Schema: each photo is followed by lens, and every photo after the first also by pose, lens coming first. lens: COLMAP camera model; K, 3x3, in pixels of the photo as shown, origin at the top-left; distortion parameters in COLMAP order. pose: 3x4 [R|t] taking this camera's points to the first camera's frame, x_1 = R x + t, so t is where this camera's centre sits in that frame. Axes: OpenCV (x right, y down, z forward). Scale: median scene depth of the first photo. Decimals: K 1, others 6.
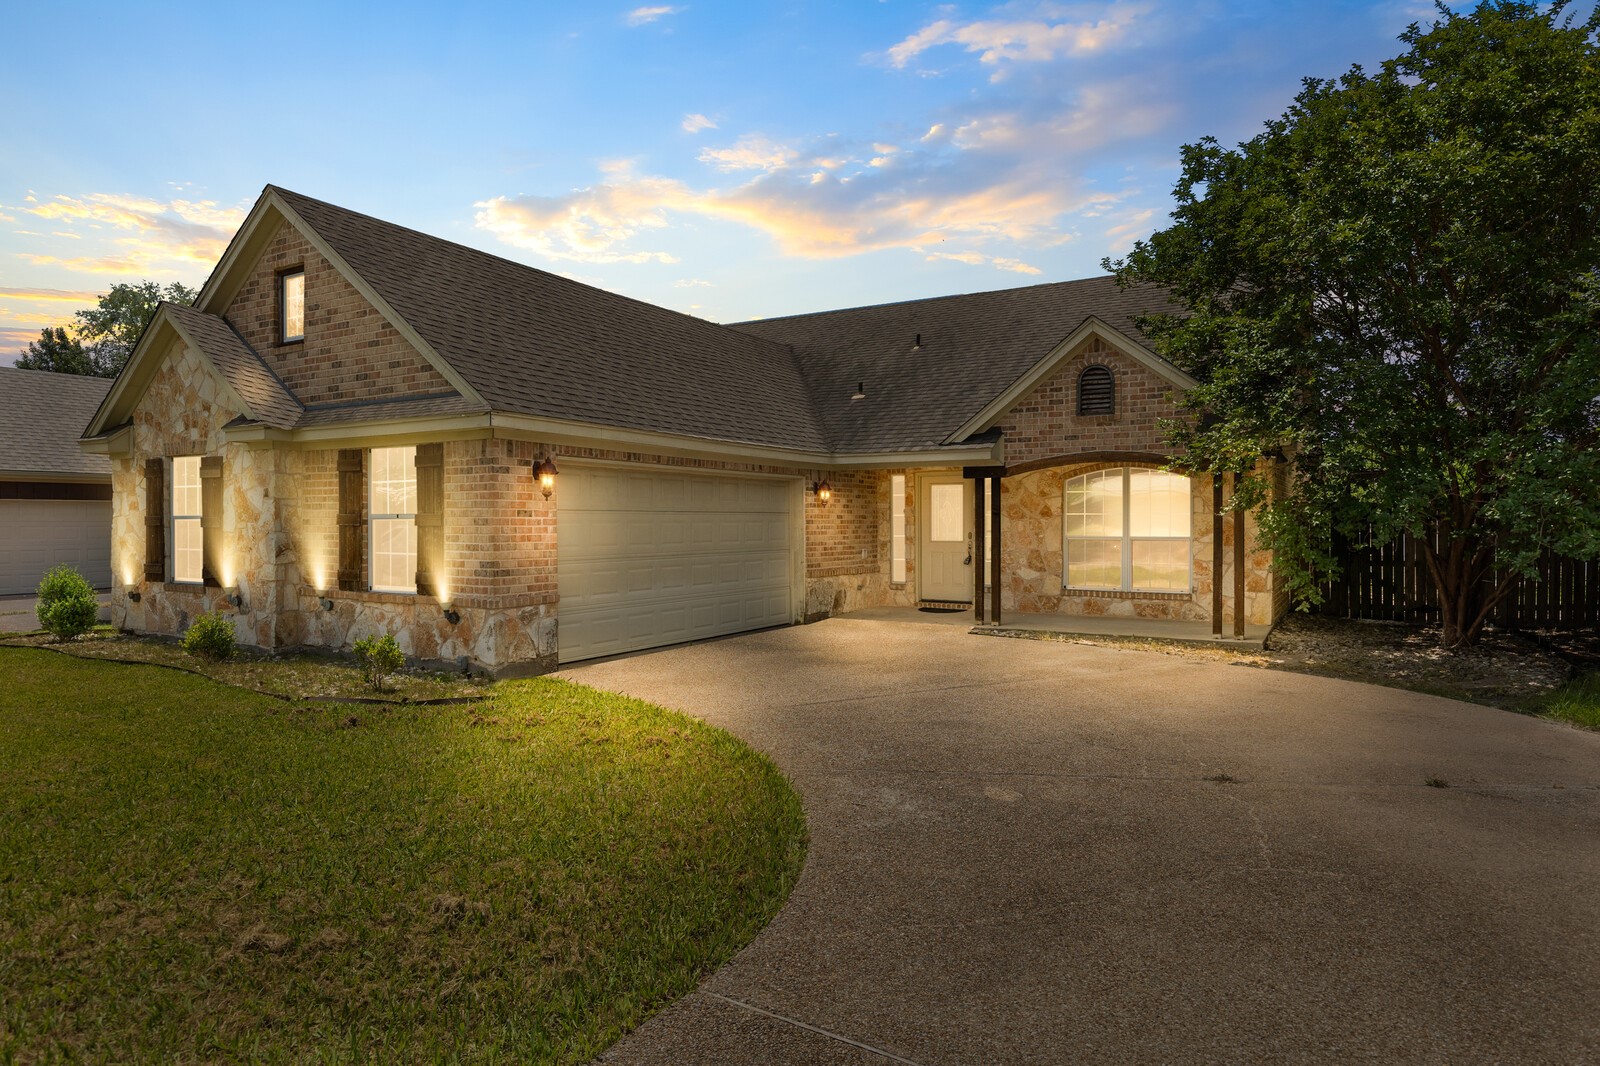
lens RADIAL K [[966.6, 0, 802.0], [0, 966.6, 529.8], [0, 0, 1]] dist [0.001040, 0.000247]
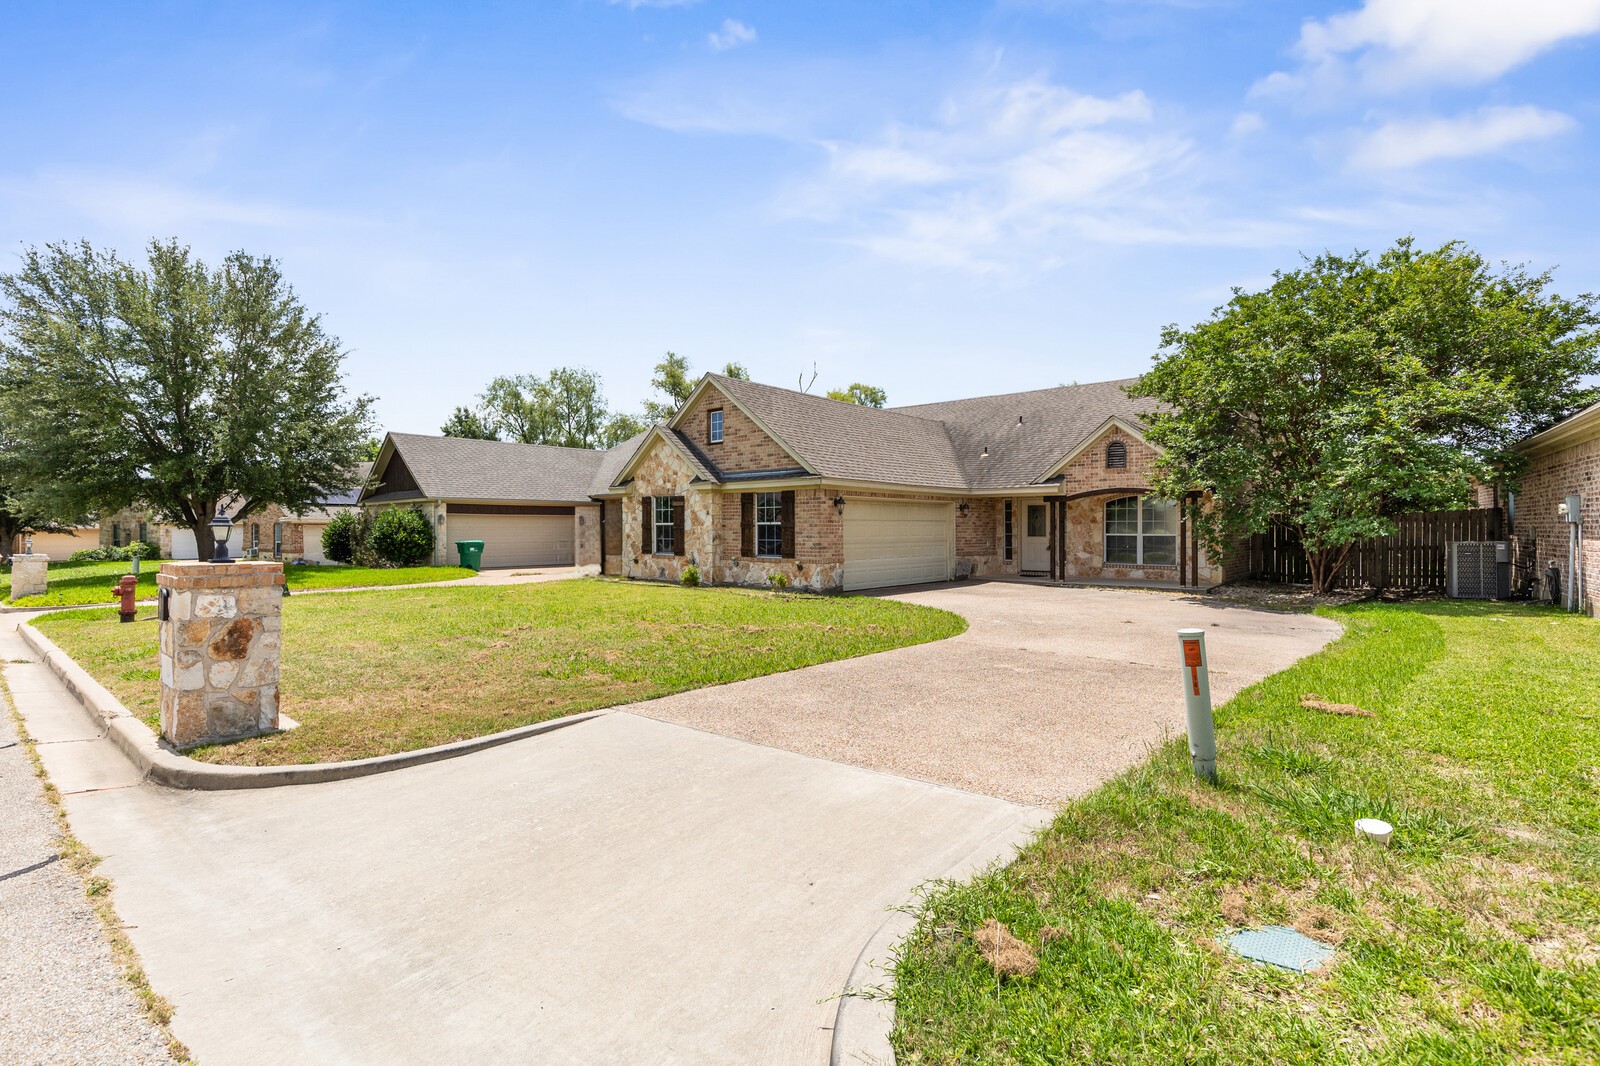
lens RADIAL K [[755.2, 0, 793.0], [0, 755.2, 539.7], [0, 0, 1]] dist [-0.003197, -0.001910]
pose [[0.982267, 0.001975, -0.187478, -0.034608], [-0.000660, 0.999975, 0.007077, 0.009175], [0.187487, -0.006827, 0.982243, -0.545963]]
